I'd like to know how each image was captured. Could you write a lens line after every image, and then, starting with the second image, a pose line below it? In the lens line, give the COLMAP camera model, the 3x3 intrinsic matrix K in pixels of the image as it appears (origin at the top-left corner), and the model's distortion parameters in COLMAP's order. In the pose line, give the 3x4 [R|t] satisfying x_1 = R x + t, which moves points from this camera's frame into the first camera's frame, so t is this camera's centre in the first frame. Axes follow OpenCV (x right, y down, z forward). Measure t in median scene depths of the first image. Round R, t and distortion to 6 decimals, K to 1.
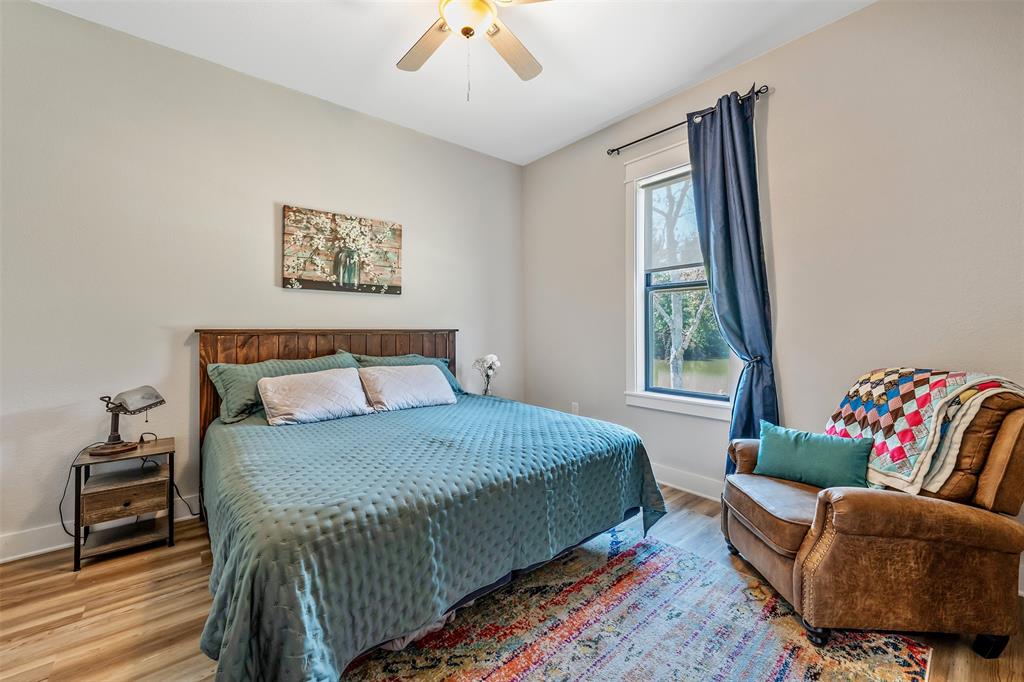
lens RADIAL K [[414.7, 0, 517.5], [0, 414.7, 331.8], [0, 0, 1]] dist [-0.000490, -0.000055]
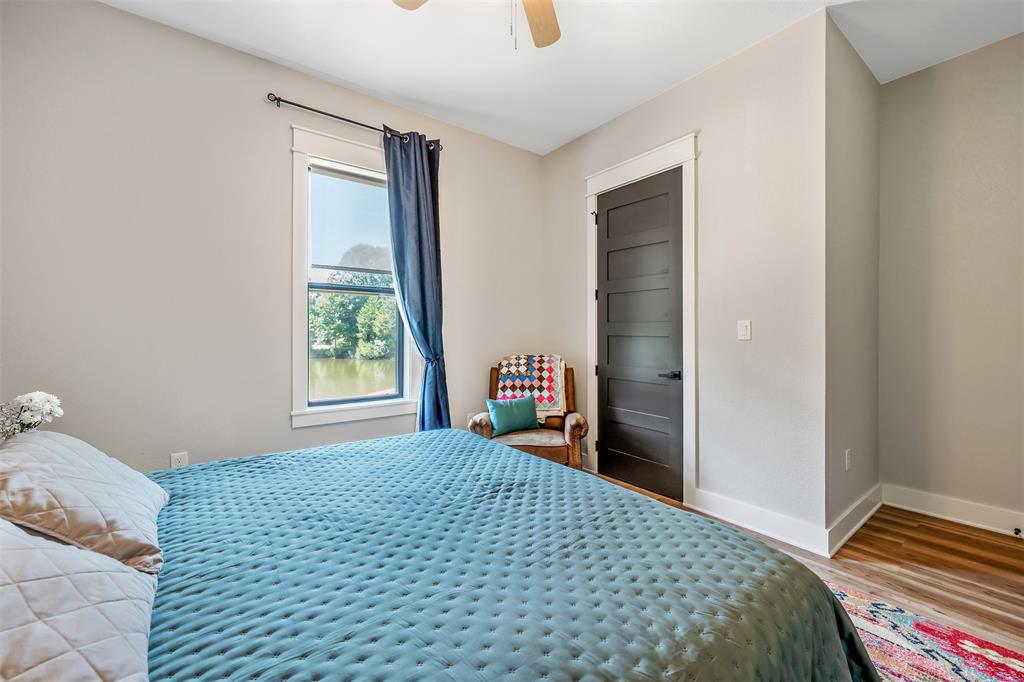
lens RADIAL K [[414.7, 0, 517.5], [0, 414.7, 331.8], [0, 0, 1]] dist [-0.000490, -0.000055]
pose [[0.048898, 0.004321, 0.998794, -0.660816], [0.003970, 0.999982, -0.004520, -0.005402], [-0.998796, 0.004186, 0.048880, 0.684123]]
